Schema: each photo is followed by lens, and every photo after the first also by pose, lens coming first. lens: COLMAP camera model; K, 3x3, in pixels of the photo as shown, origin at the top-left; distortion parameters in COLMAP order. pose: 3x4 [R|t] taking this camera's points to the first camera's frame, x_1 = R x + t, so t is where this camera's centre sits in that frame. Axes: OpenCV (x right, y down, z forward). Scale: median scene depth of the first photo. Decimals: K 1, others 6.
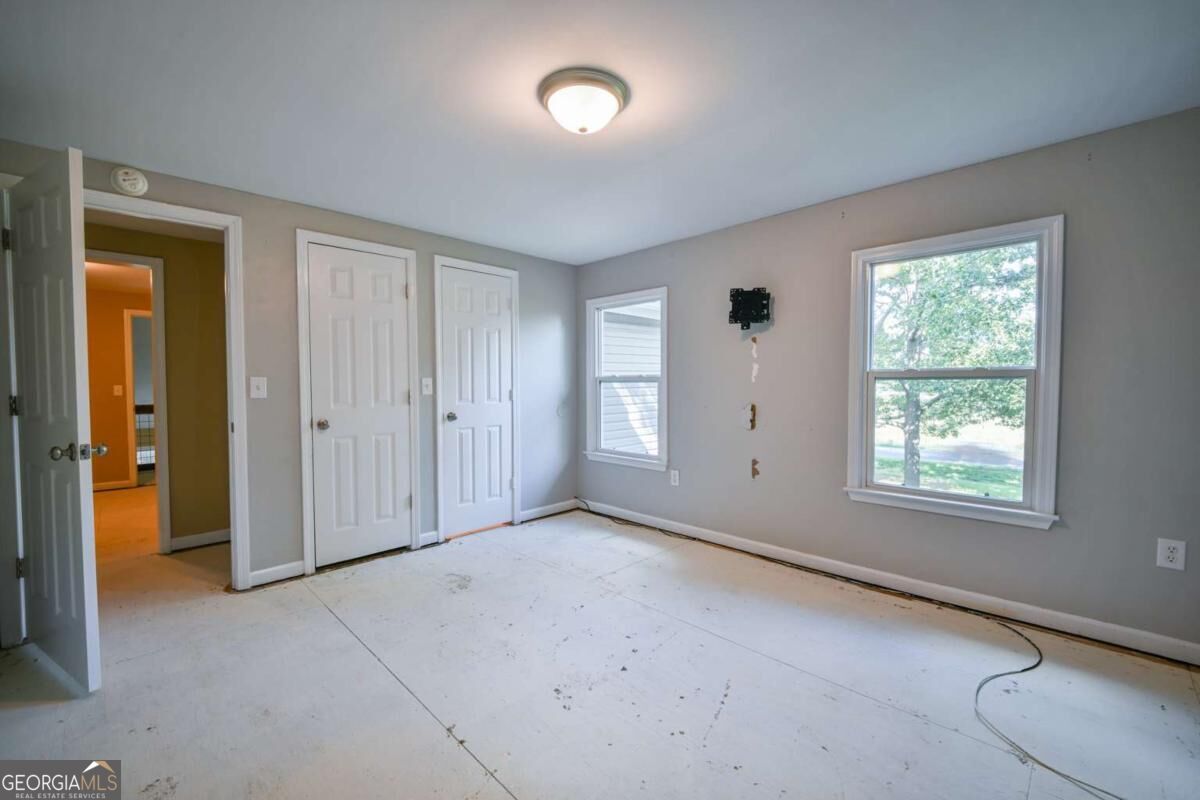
lens RADIAL K [[499.8, 0, 603.8], [0, 499.8, 398.3], [0, 0, 1]] dist [-0.003634, -0.000517]
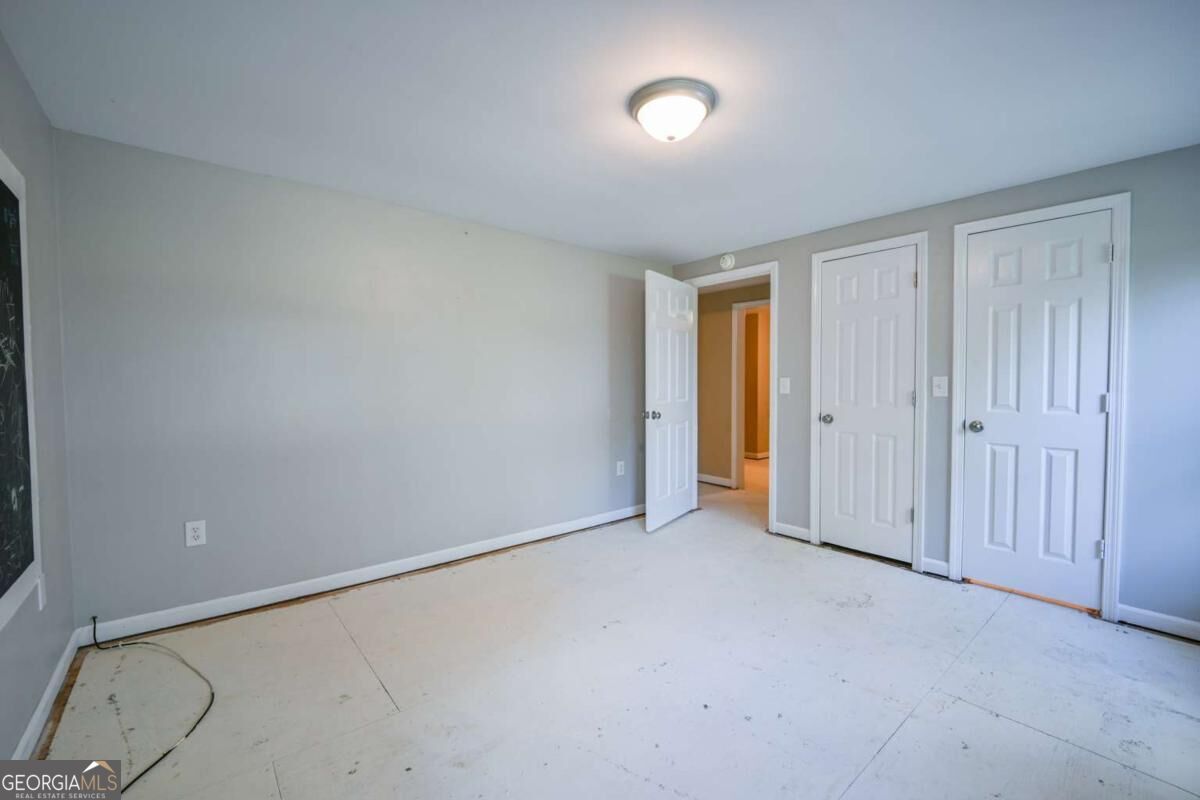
lens RADIAL K [[499.8, 0, 610.9], [0, 499.8, 398.4], [0, 0, 1]] dist [-0.003634, -0.000517]
pose [[-0.078685, 0.035066, -0.996283, 0.538583], [-0.032616, 0.998756, 0.037729, -0.018346], [0.996366, 0.035464, -0.077443, 0.524102]]
